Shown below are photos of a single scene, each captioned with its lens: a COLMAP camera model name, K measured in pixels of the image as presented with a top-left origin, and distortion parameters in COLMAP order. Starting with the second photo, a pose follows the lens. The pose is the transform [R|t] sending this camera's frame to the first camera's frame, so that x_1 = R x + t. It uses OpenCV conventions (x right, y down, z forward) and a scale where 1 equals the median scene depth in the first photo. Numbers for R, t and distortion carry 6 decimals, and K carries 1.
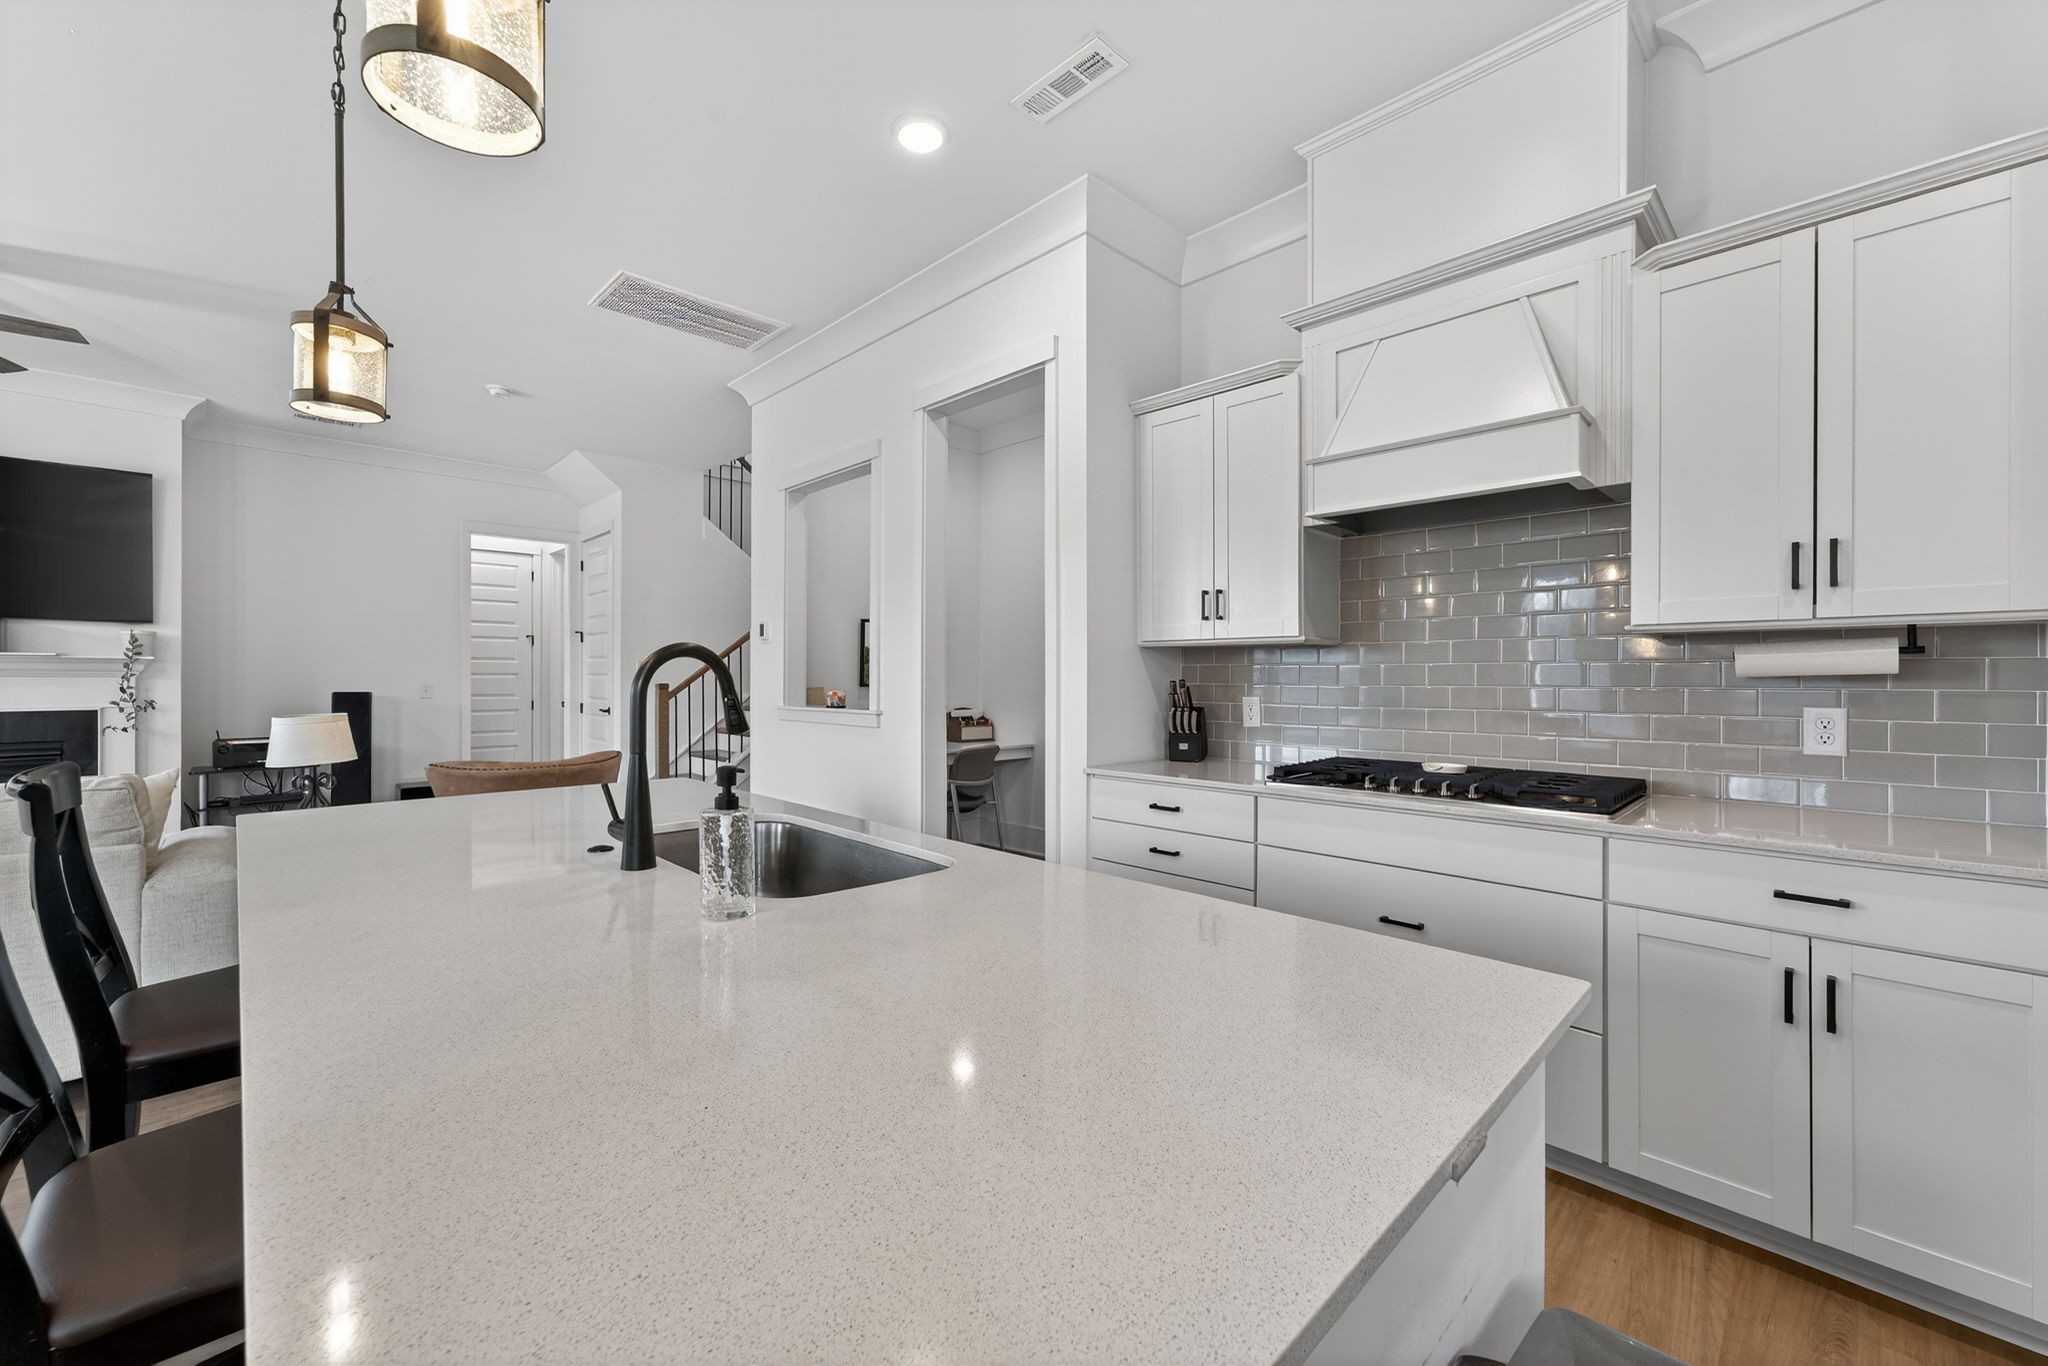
lens RADIAL K [[818.2, 0, 1032.6], [0, 818.2, 678.1], [0, 0, 1]] dist [-0.024114, 0.020362]
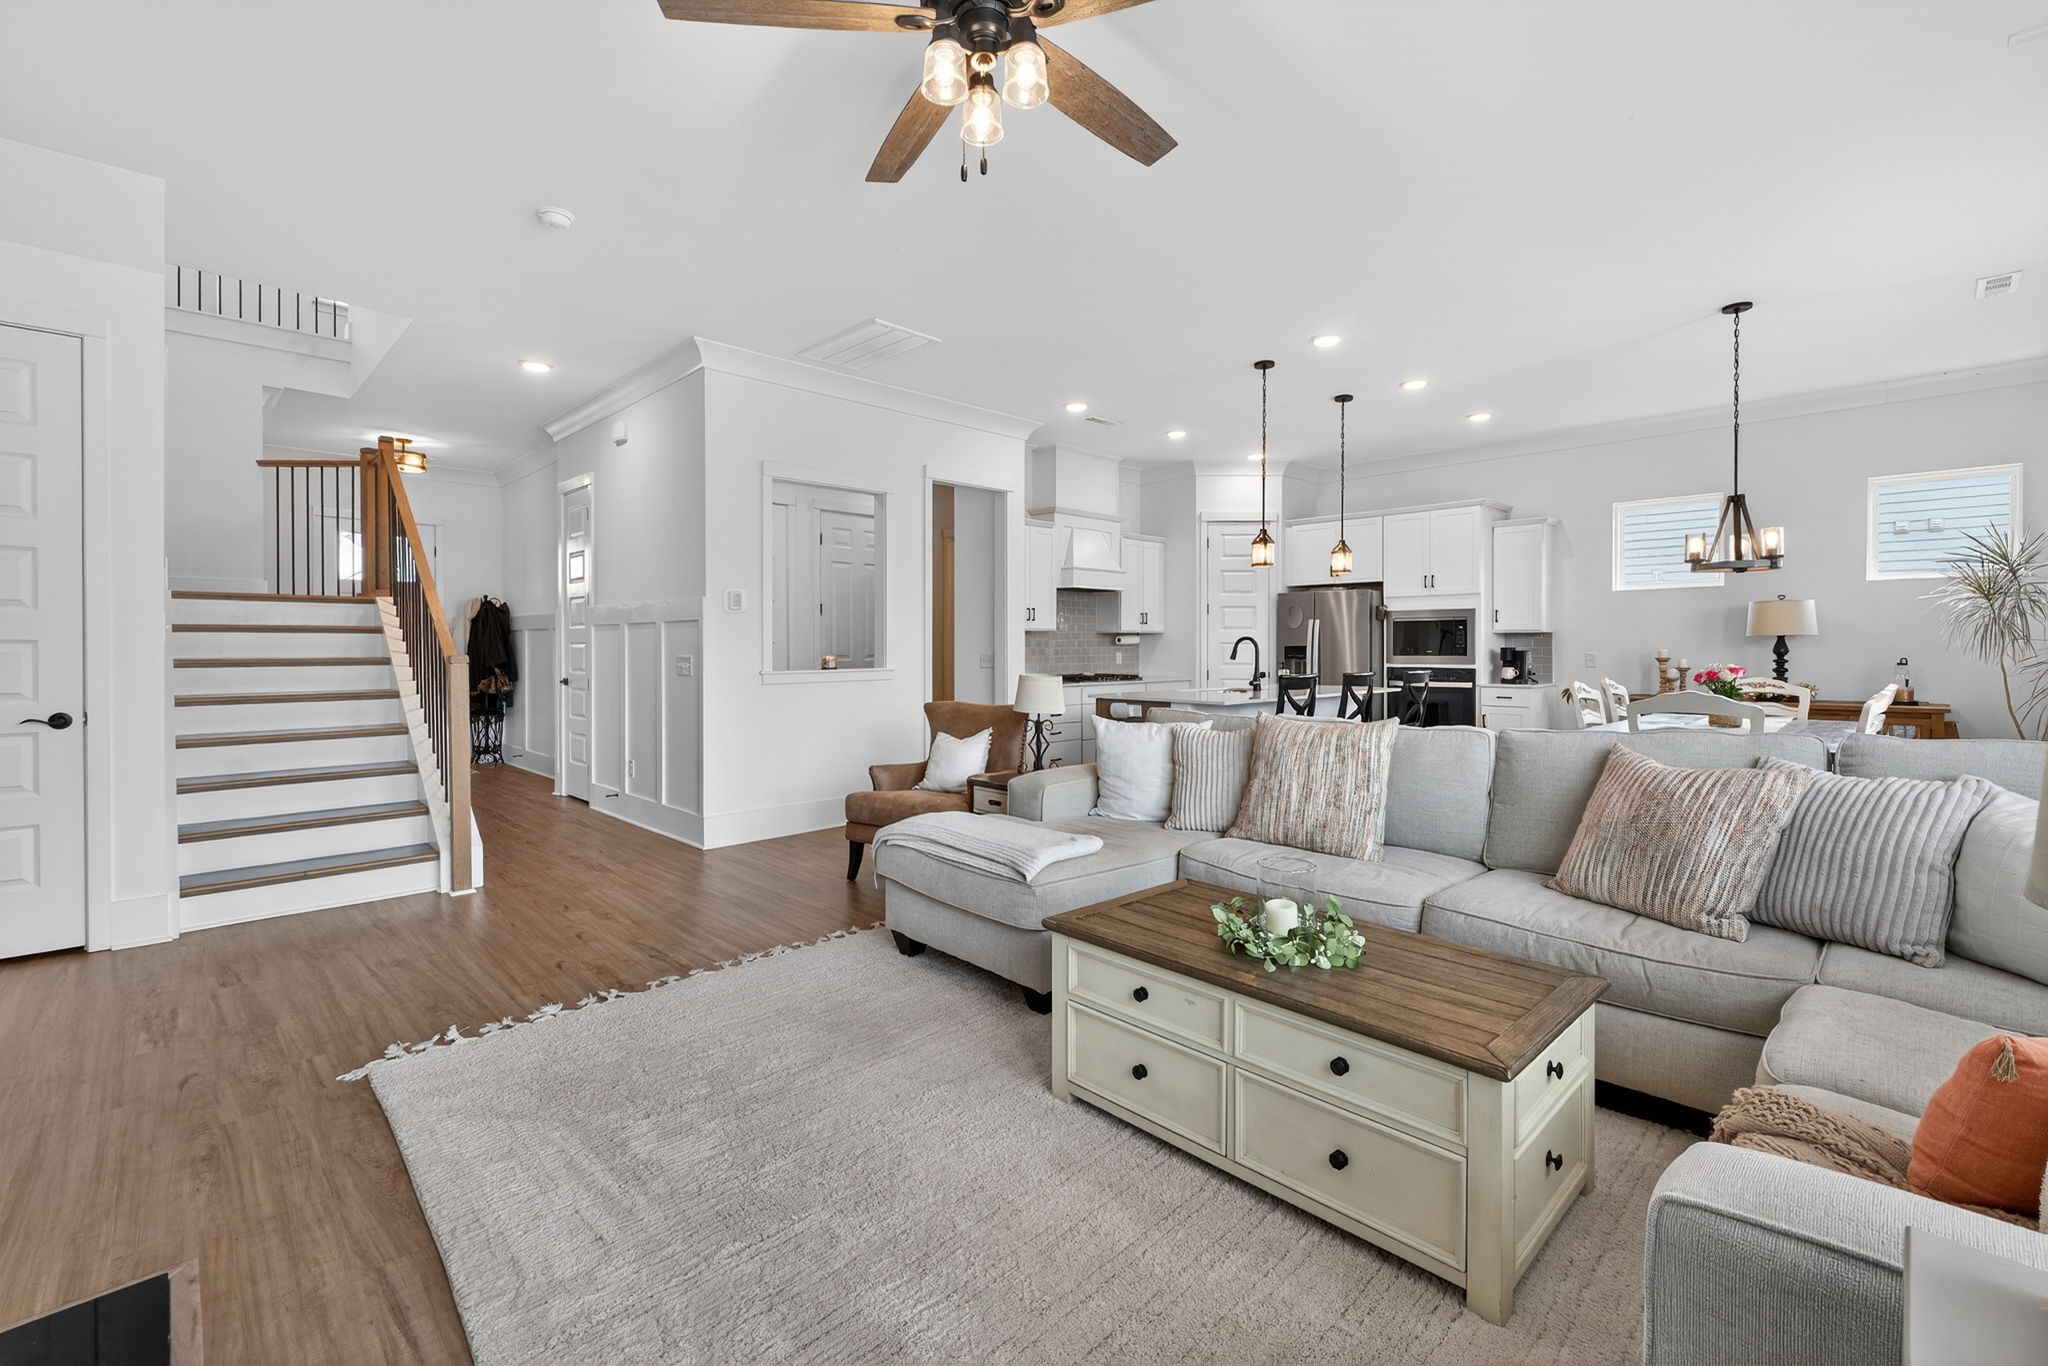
lens RADIAL K [[884.9, 0, 982.9], [0, 884.9, 647.3], [0, 0, 1]] dist [-0.001326, -0.000047]
pose [[0.021051, -0.006790, 0.999755, -2.552253], [0.001305, 0.999976, 0.006764, -0.013231], [-0.999778, 0.001163, 0.021060, 1.180606]]
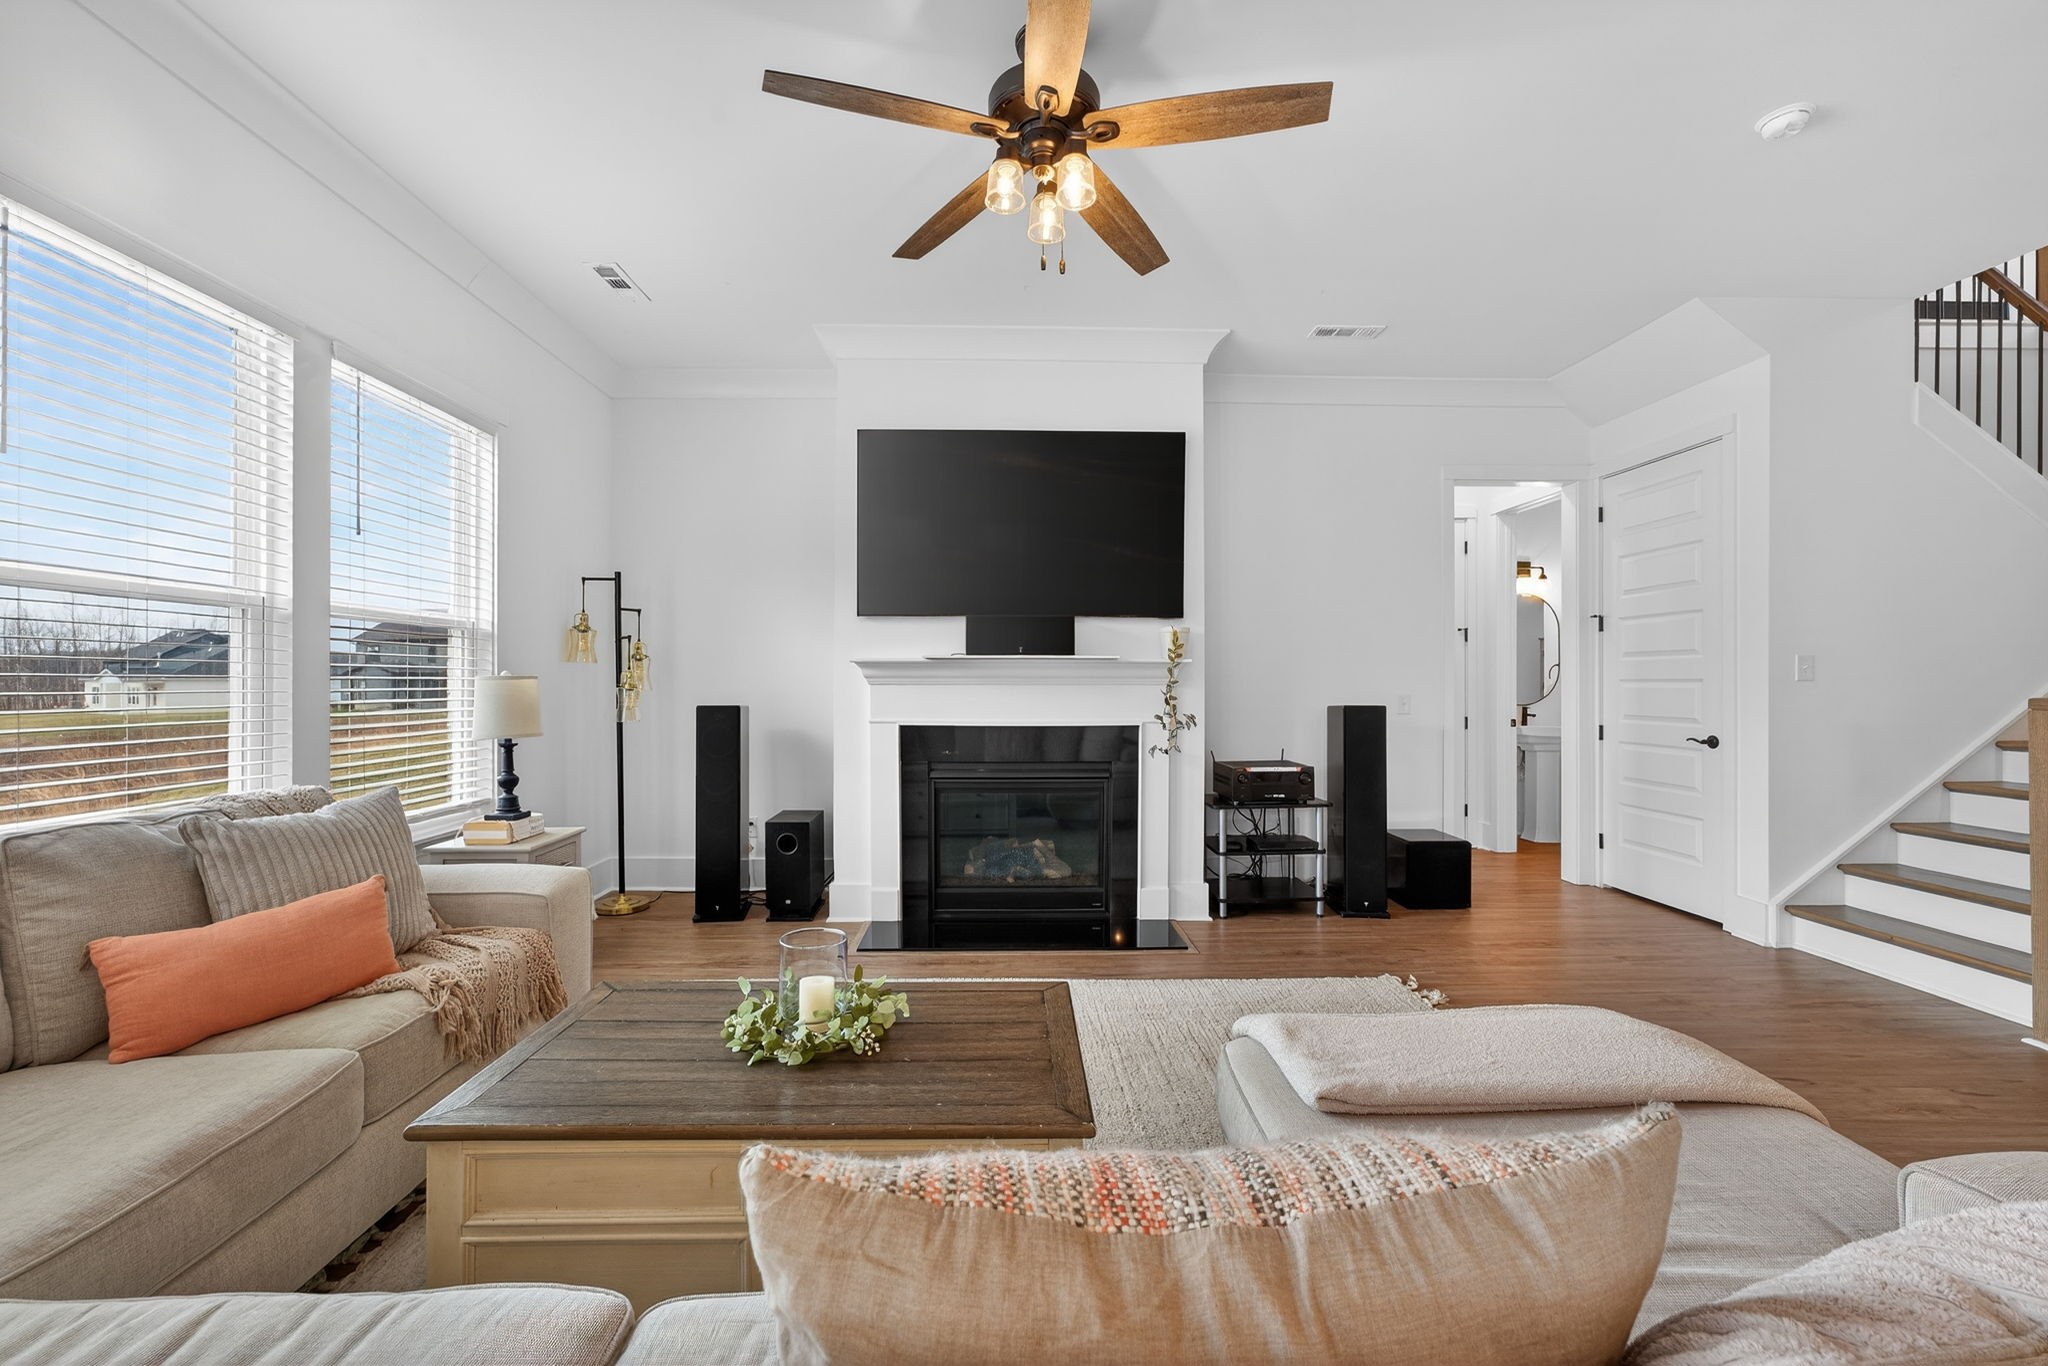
lens RADIAL K [[817.0, 0, 1013.1], [0, 817.0, 686.6], [0, 0, 1]] dist [-0.038196, -0.000092]
pose [[0.725976, 0.005623, -0.687698, -1.281498], [0.001043, 0.999956, 0.009278, -0.014367], [0.687720, -0.007453, 0.725938, 0.604866]]
